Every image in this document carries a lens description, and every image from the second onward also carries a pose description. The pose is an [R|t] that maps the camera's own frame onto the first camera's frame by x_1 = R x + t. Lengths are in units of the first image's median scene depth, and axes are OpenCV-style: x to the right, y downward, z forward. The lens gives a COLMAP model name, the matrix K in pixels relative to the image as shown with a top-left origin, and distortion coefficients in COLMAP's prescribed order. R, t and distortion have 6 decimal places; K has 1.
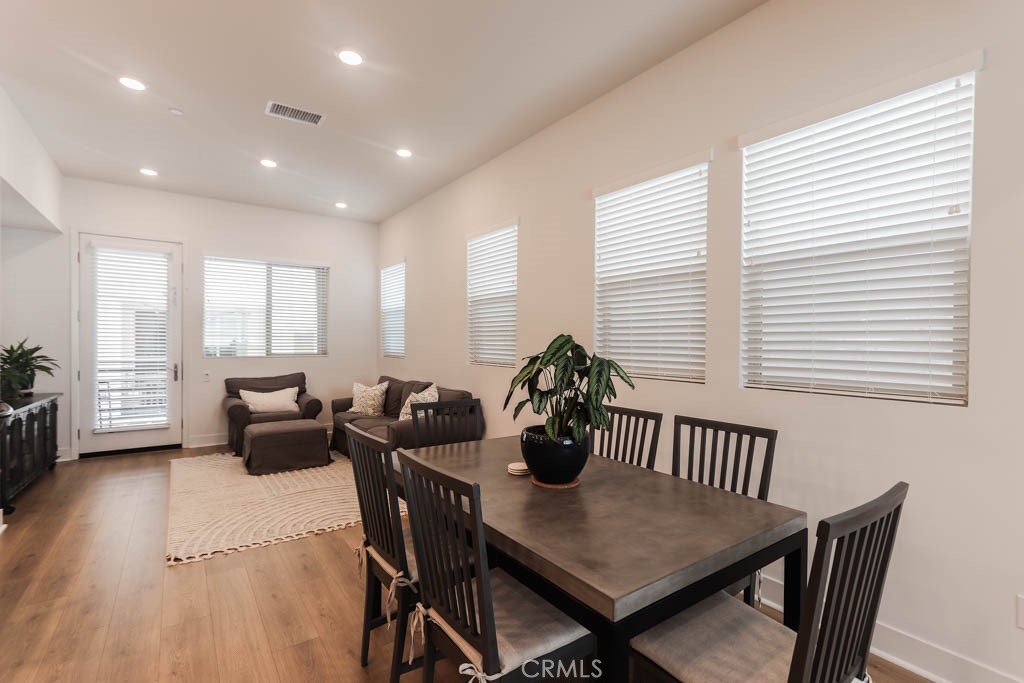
lens RADIAL K [[472.6, 0, 508.6], [0, 472.6, 345.1], [0, 0, 1]] dist [0.002560, 0.000300]
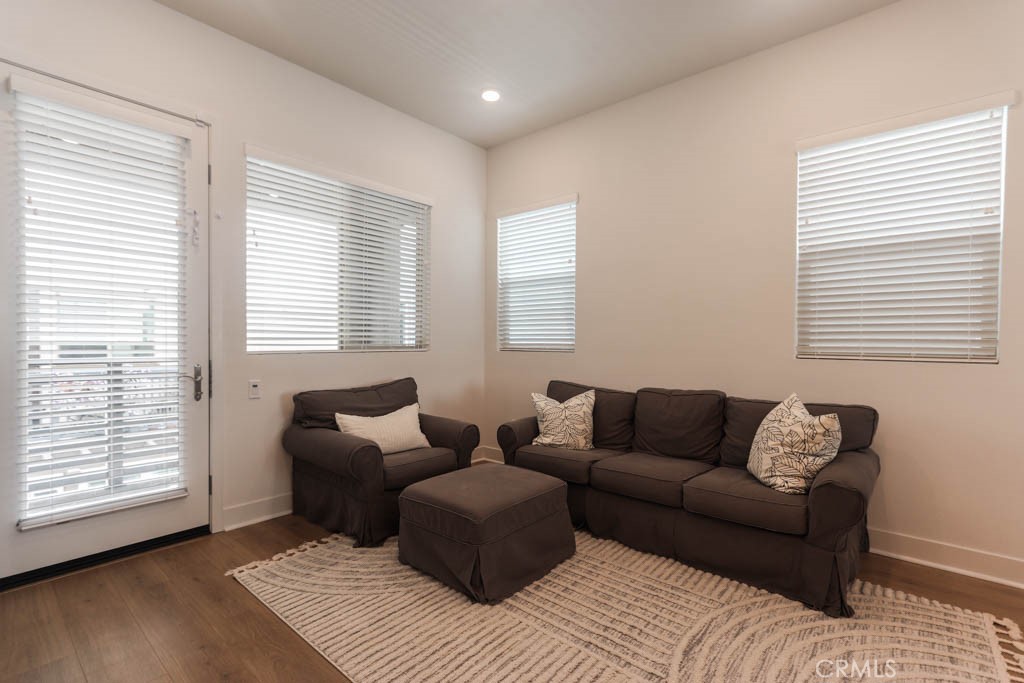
lens RADIAL K [[459.2, 0, 510.4], [0, 459.2, 349.3], [0, 0, 1]] dist [-0.013922, 0.000077]
pose [[0.968751, -0.006599, 0.247946, -0.502944], [0.003706, 0.999920, 0.012134, 0.017392], [-0.248006, -0.010836, 0.968698, 0.456378]]
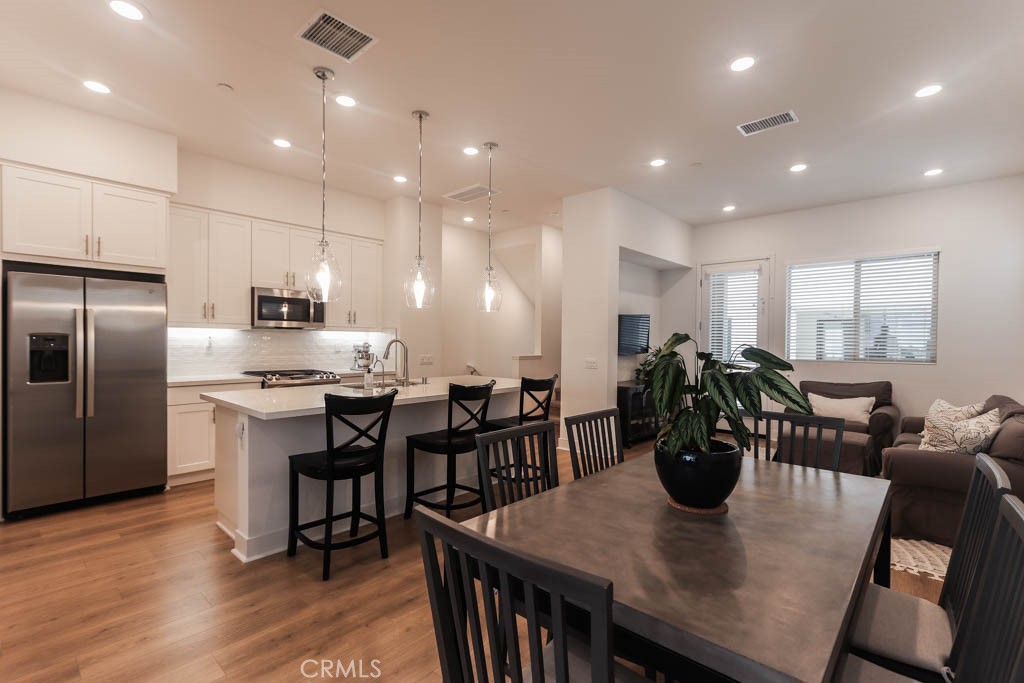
lens RADIAL K [[472.6, 0, 508.6], [0, 472.6, 345.1], [0, 0, 1]] dist [0.002560, 0.000300]
pose [[0.202515, 0.002473, -0.979276, 0.292463], [-0.012978, 0.999916, -0.000158, 0.000738], [0.979193, 0.012741, 0.202530, 0.162404]]
